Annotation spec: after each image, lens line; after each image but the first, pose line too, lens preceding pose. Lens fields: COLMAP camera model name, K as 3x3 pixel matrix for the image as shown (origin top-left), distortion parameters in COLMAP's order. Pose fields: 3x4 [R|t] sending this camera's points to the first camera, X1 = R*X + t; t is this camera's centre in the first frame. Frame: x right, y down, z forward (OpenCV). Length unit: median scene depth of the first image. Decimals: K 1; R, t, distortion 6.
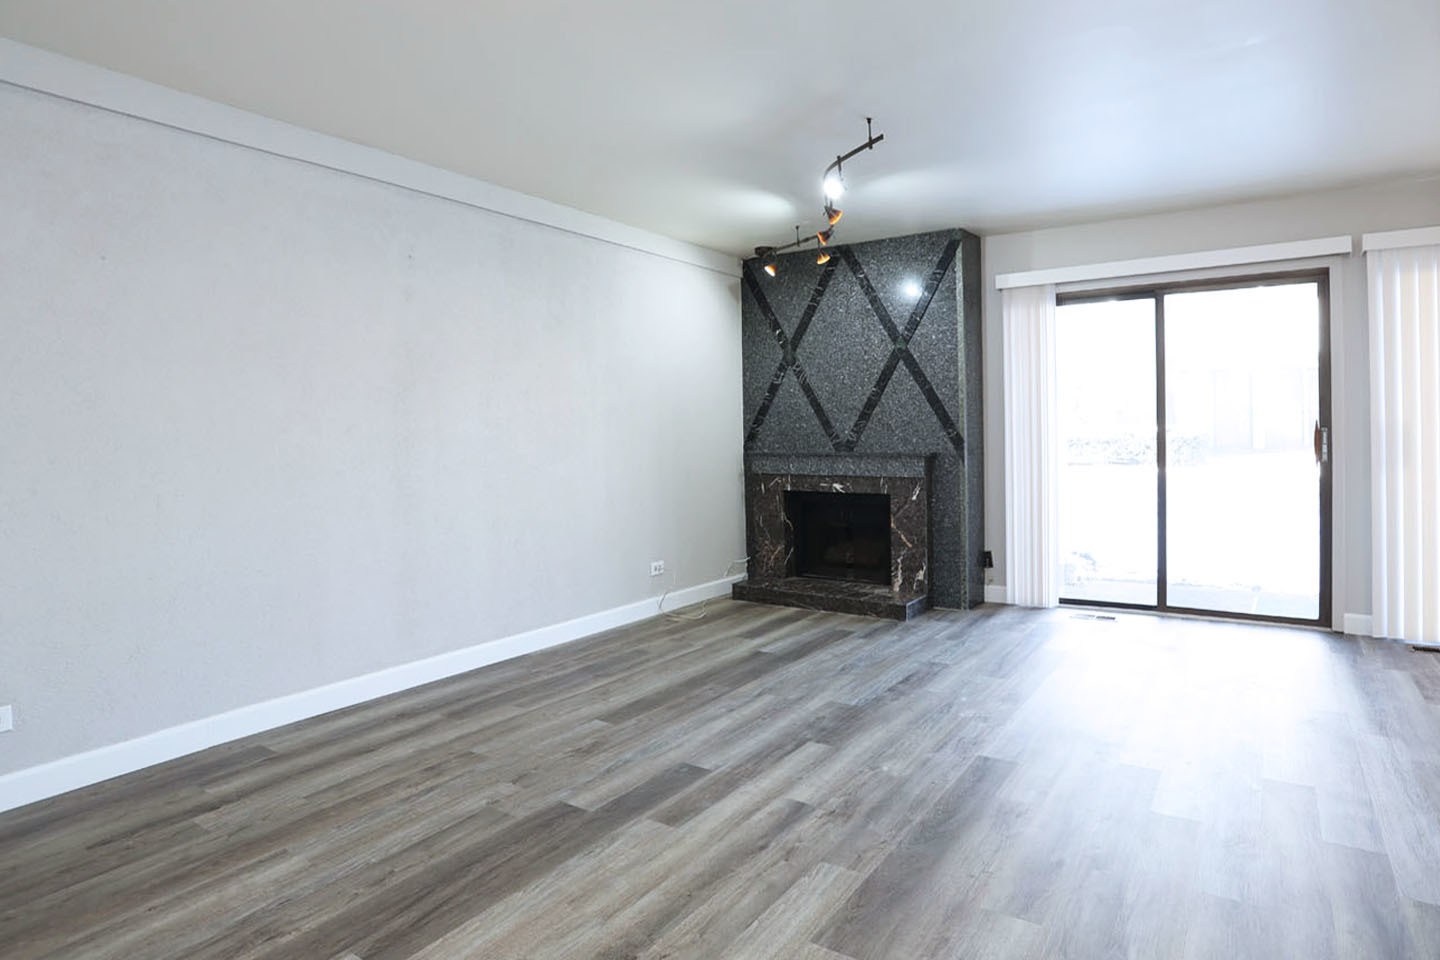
lens RADIAL K [[760.9, 0, 744.9], [0, 760.9, 440.3], [0, 0, 1]] dist [-0.033758, 0.001260]
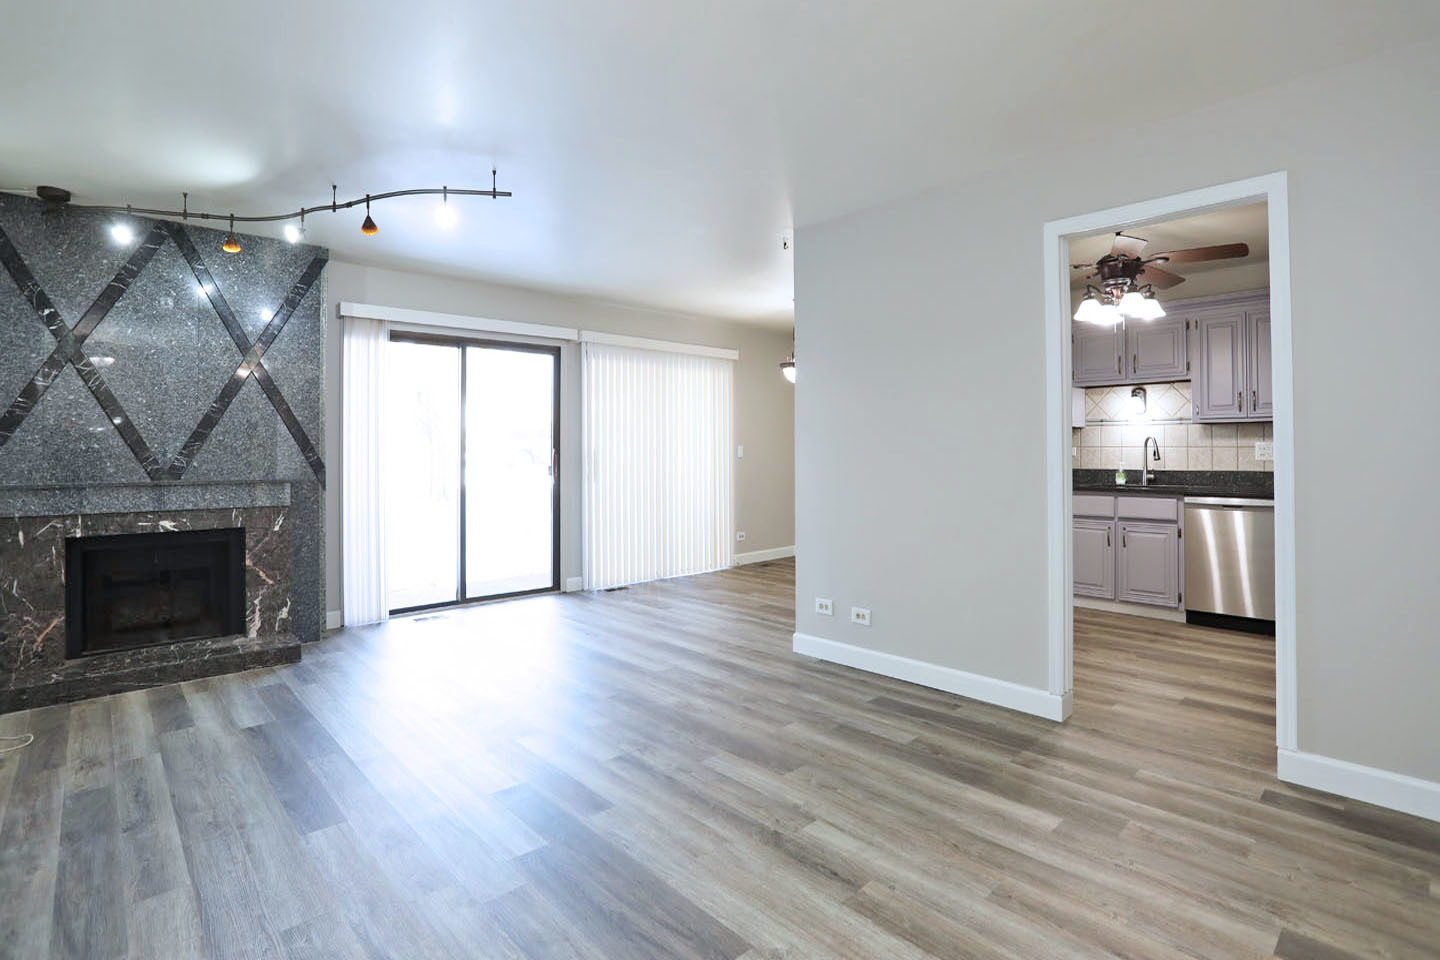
lens RADIAL K [[760.9, 0, 744.9], [0, 760.9, 440.3], [0, 0, 1]] dist [-0.033758, 0.001260]
pose [[0.217892, 0.024966, 0.975653, -0.662038], [0.014645, 0.999477, -0.028846, 0.006100], [-0.975863, 0.020574, 0.217413, 0.323127]]
